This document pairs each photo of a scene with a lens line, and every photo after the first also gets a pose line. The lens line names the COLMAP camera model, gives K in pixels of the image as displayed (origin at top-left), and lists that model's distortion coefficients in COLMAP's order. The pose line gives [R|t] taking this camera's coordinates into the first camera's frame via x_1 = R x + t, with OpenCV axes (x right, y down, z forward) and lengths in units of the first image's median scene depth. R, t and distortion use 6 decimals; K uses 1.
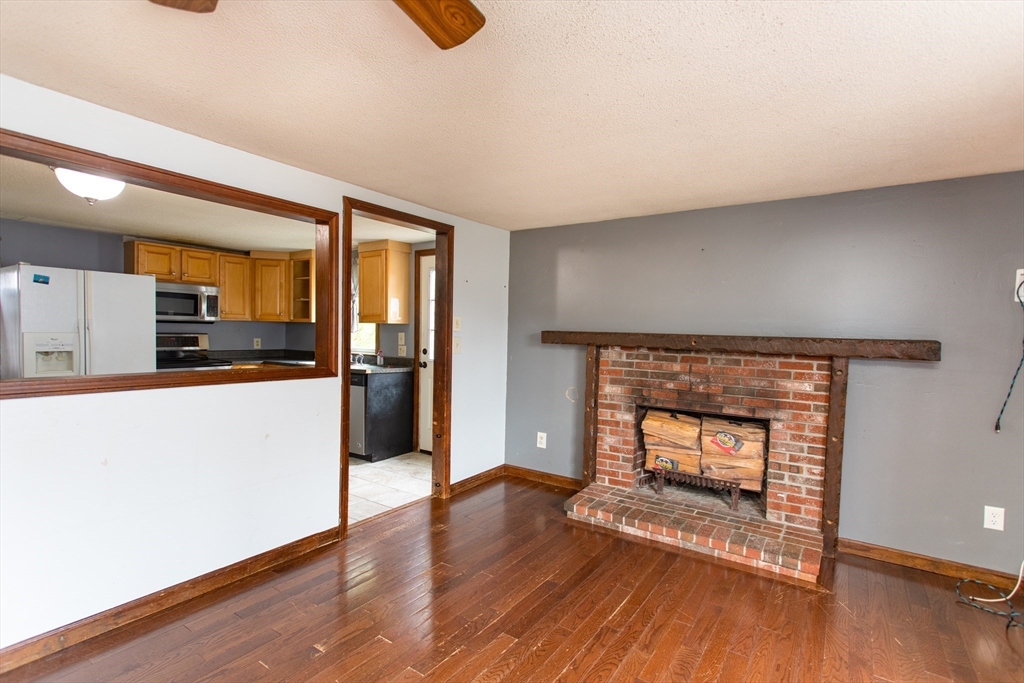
lens RADIAL K [[490.0, 0, 509.7], [0, 490.0, 350.0], [0, 0, 1]] dist [0.004567, 0.001324]
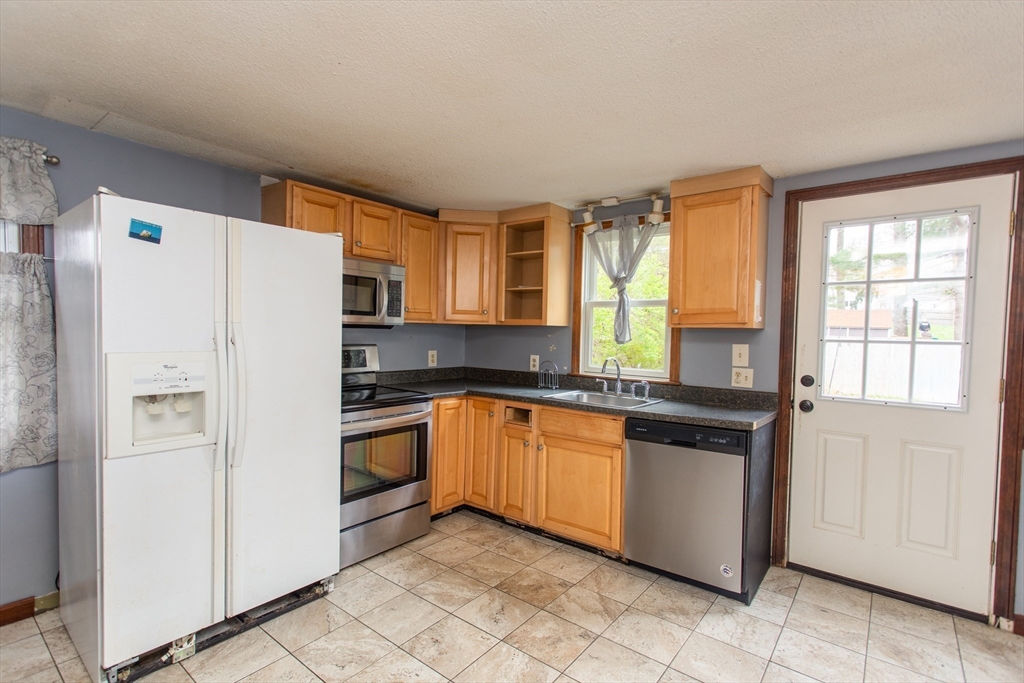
lens RADIAL K [[490.0, 0, 509.7], [0, 490.0, 350.0], [0, 0, 1]] dist [0.004567, 0.001324]
pose [[0.998088, 0.000804, -0.061811, -0.661607], [-0.000881, 0.999999, -0.001218, -0.042142], [0.061810, 0.001270, 0.998087, 0.643984]]
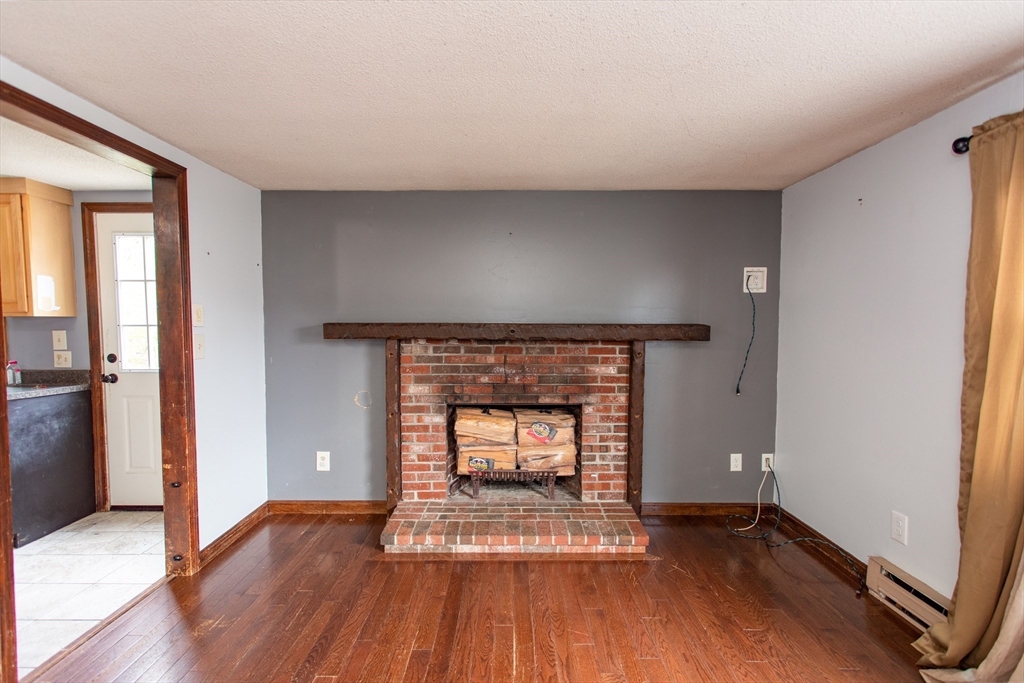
lens RADIAL K [[490.0, 0, 509.7], [0, 490.0, 350.0], [0, 0, 1]] dist [0.004567, 0.001324]
pose [[0.824396, -0.051445, 0.563671, -0.149281], [0.041140, 0.998673, 0.030978, -0.009205], [-0.564516, -0.002349, 0.825418, 0.213627]]
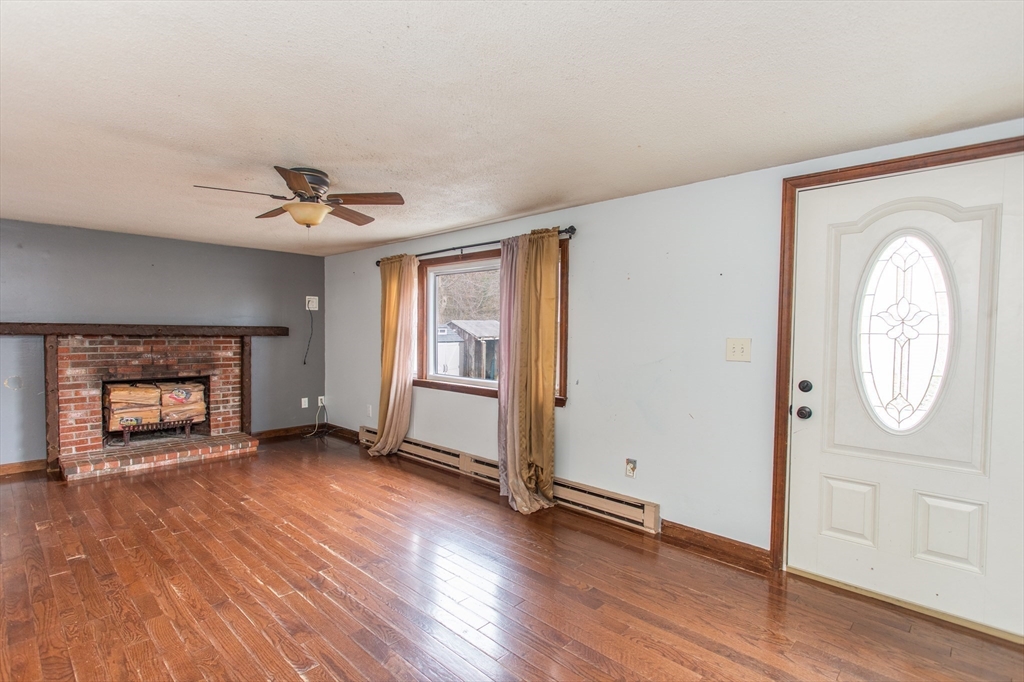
lens RADIAL K [[499.0, 0, 509.3], [0, 499.0, 347.5], [0, 0, 1]] dist [0.002274, 0.001157]
pose [[0.157480, -0.056066, 0.985929, -0.870737], [0.032722, 0.998135, 0.051533, -0.006344], [-0.986980, 0.024146, 0.159021, -0.243892]]
